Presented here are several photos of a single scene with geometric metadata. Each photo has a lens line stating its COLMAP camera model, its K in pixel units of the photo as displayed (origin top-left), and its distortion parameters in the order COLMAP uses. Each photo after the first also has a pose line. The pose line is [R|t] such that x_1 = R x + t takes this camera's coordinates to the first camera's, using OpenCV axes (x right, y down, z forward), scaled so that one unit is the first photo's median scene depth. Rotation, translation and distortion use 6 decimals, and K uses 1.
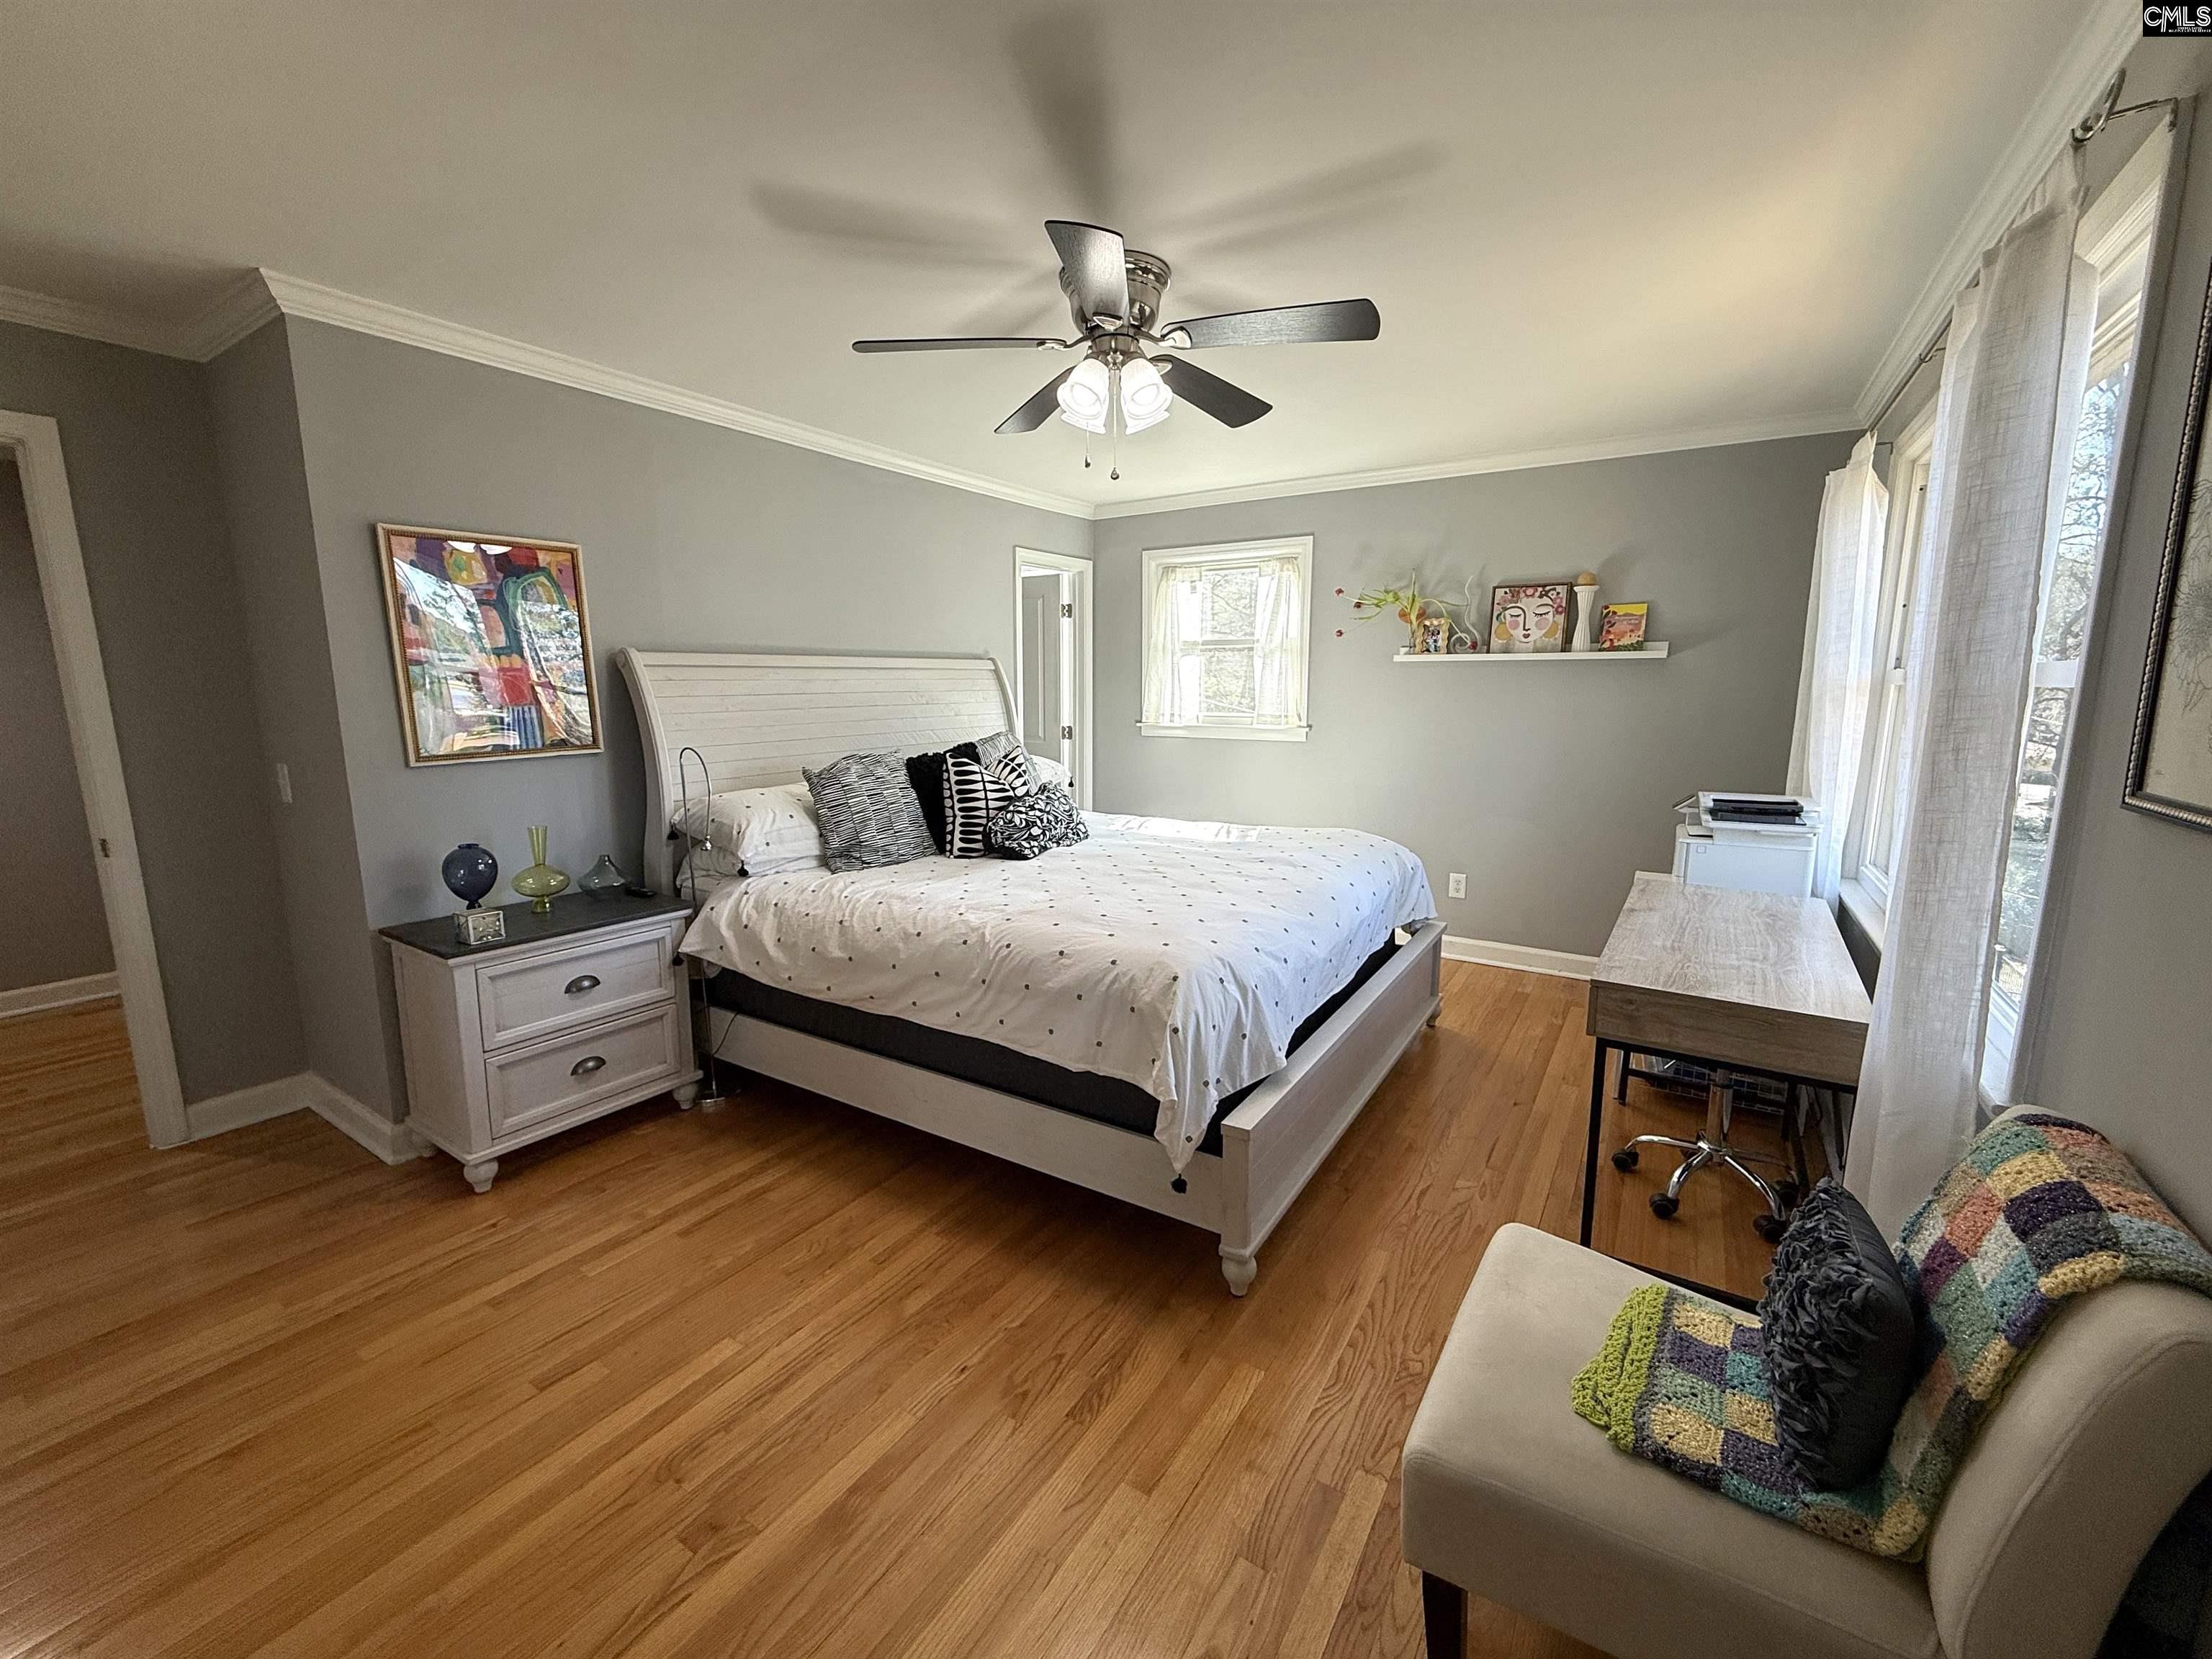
lens RADIAL K [[934.0, 0, 1099.9], [0, 934.0, 830.3], [0, 0, 1]] dist [-0.000164, 0.000099]
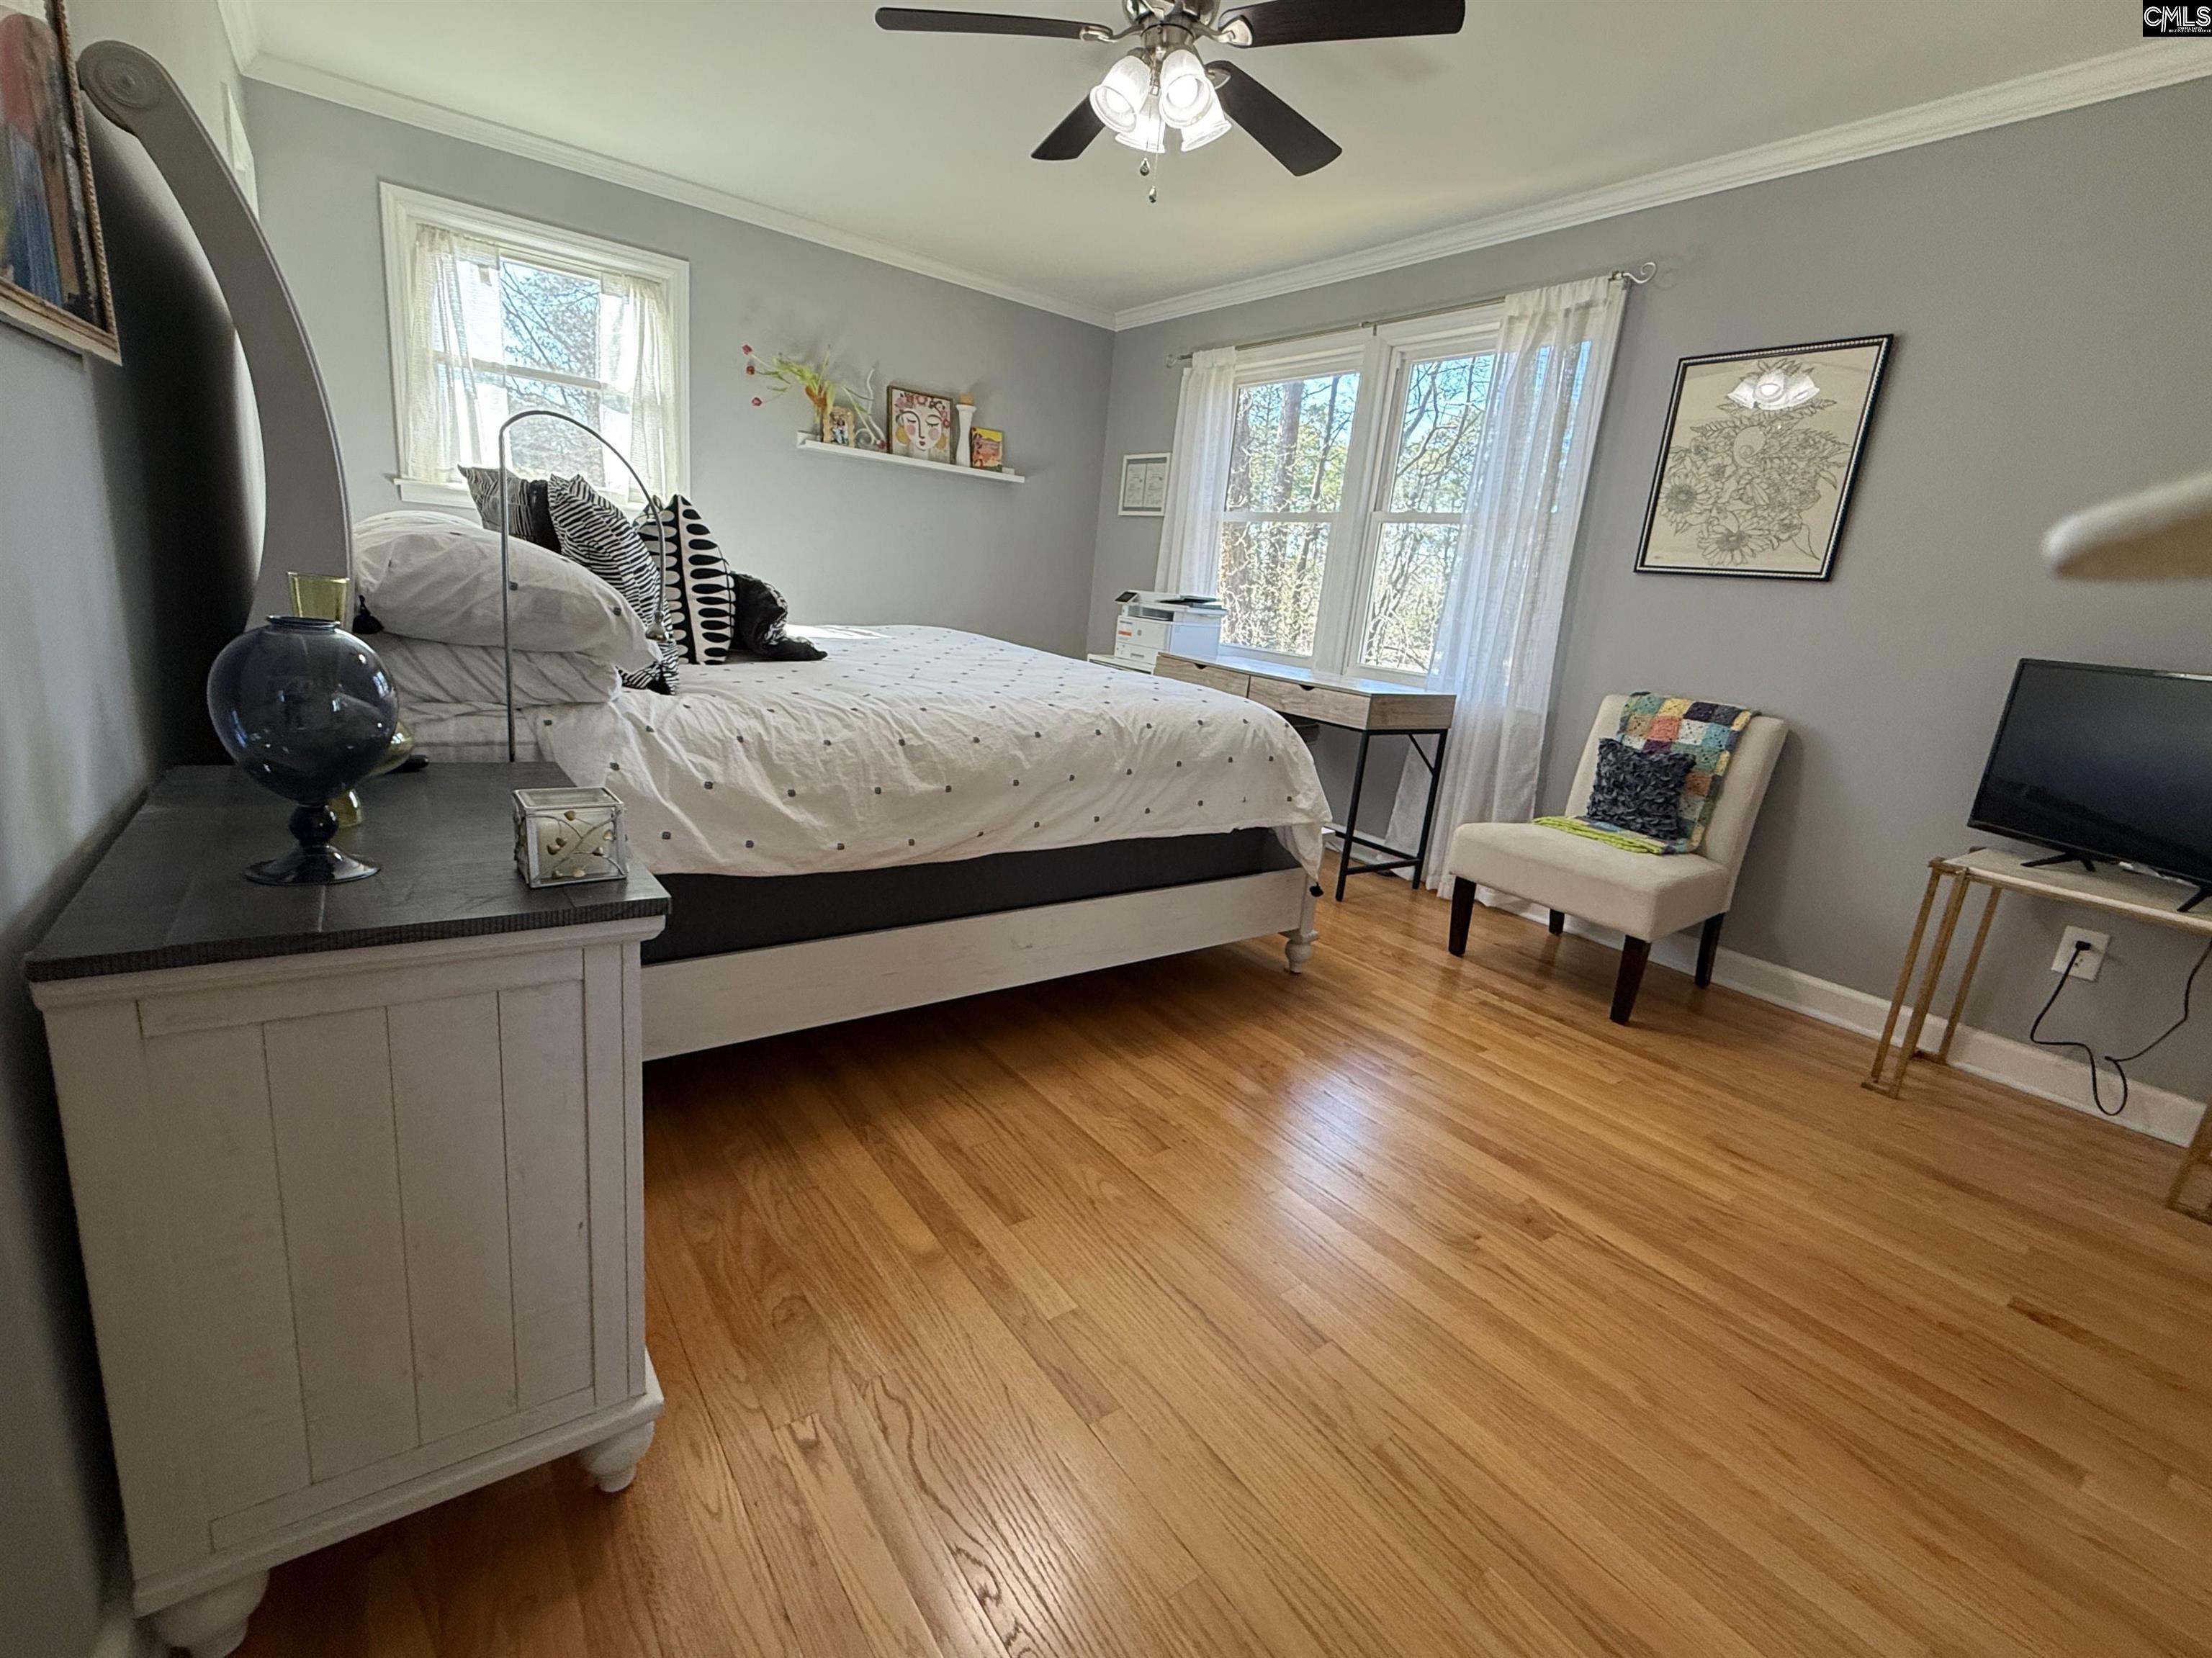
lens RADIAL K [[999.9, 0, 1111.7], [0, 999.9, 837.8], [0, 0, 1]] dist [0.000843, 0.000308]
pose [[0.319450, -0.198193, 0.926645, -0.868613], [0.056889, 0.980131, 0.190021, 0.037100], [-0.945894, -0.007986, 0.324378, 0.608569]]
